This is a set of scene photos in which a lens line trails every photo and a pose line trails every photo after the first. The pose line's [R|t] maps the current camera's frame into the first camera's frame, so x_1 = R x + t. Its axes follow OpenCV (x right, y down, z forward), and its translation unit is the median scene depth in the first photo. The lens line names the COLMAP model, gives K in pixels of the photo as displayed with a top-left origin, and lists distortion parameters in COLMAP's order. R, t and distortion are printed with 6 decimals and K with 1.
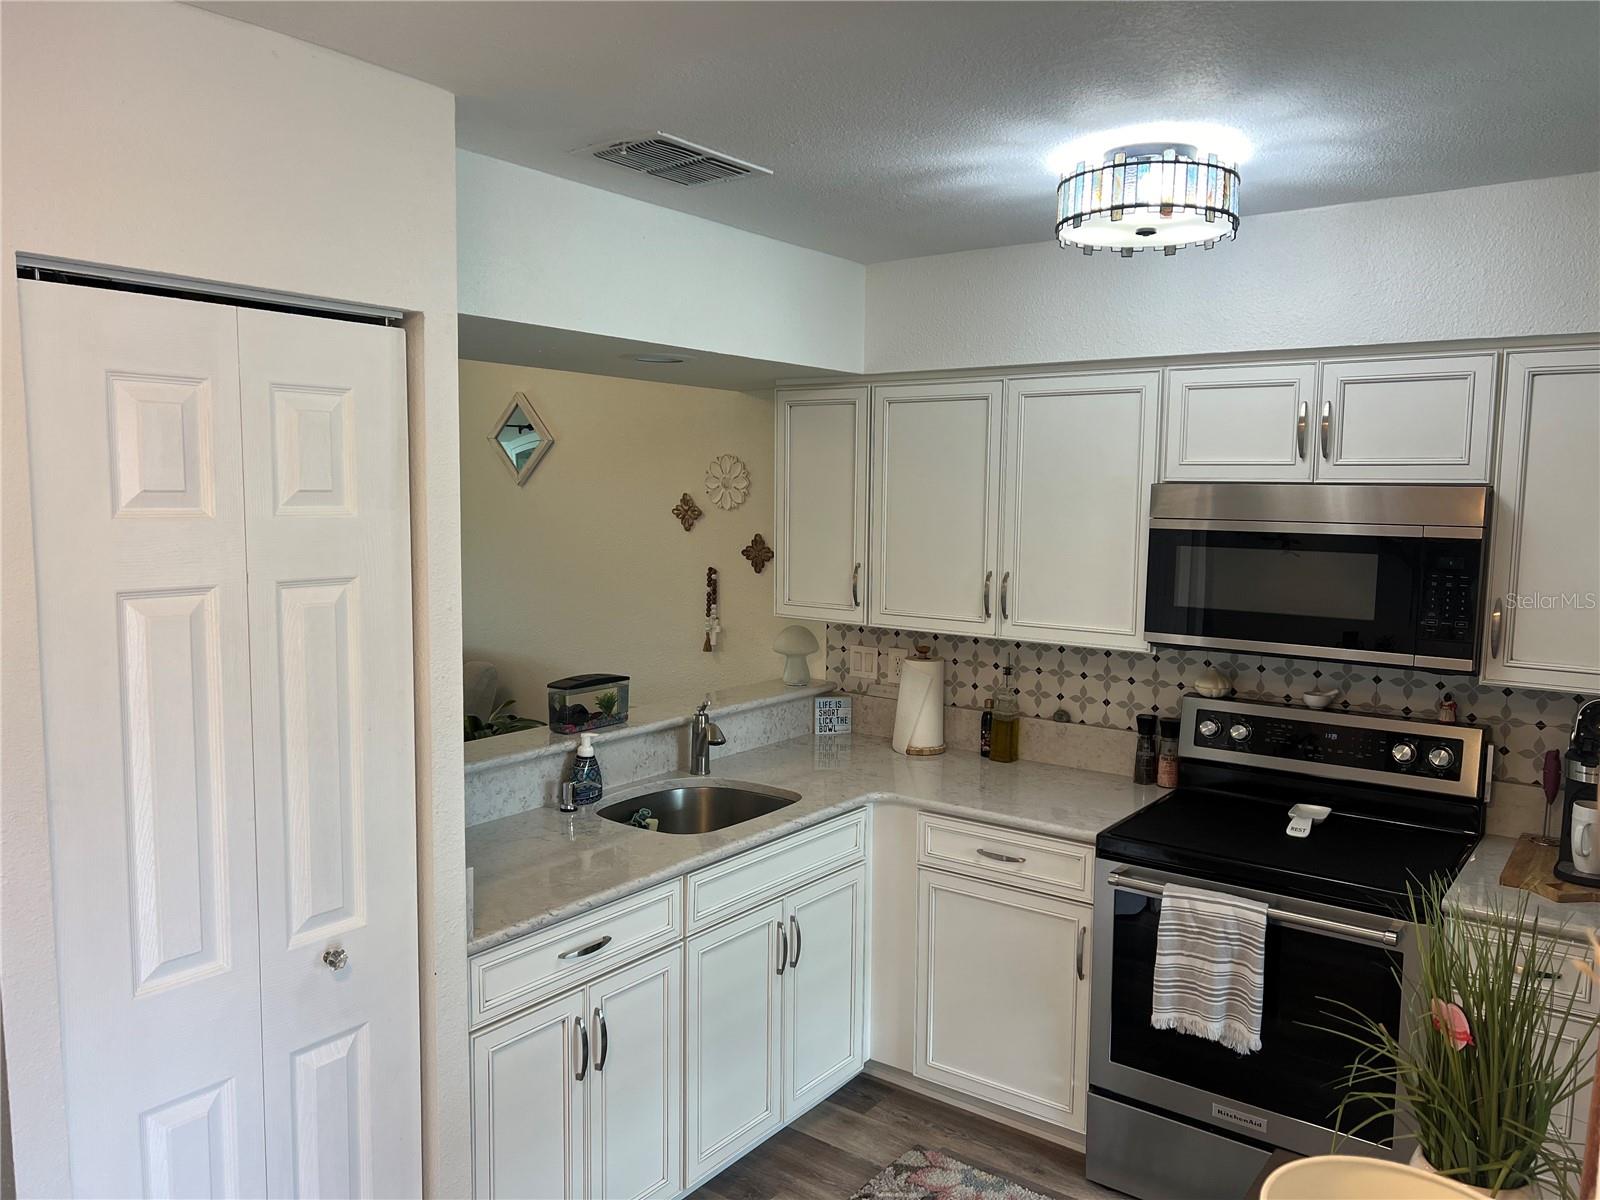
lens RADIAL K [[1193.0, 0, 819.2], [0, 1193.0, 598.2], [0, 0, 1]] dist [0.074848, -0.092008]
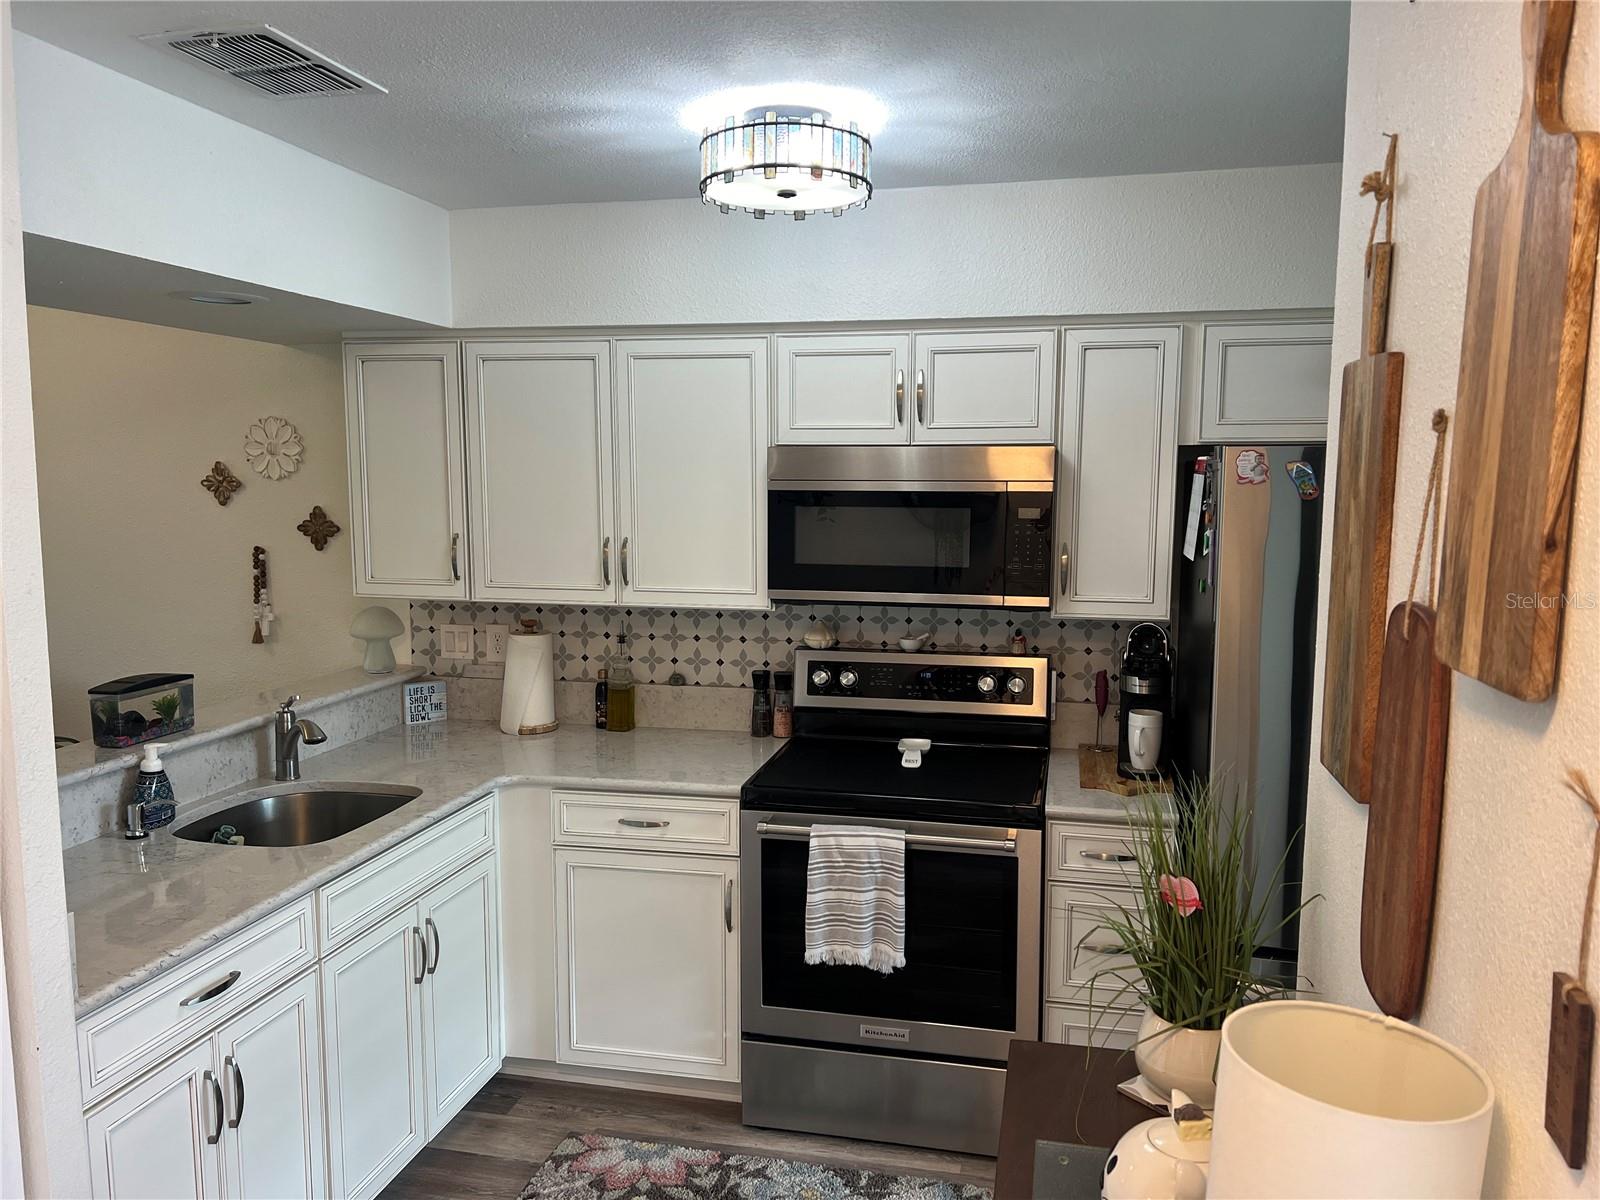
lens RADIAL K [[1193.0, 0, 817.2], [0, 1193.0, 598.6], [0, 0, 1]] dist [0.074848, -0.092008]
pose [[0.914518, -0.053088, 0.401046, -0.105361], [0.046236, 0.998572, 0.026753, 0.010559], [-0.401894, -0.005923, 0.915667, 0.040253]]
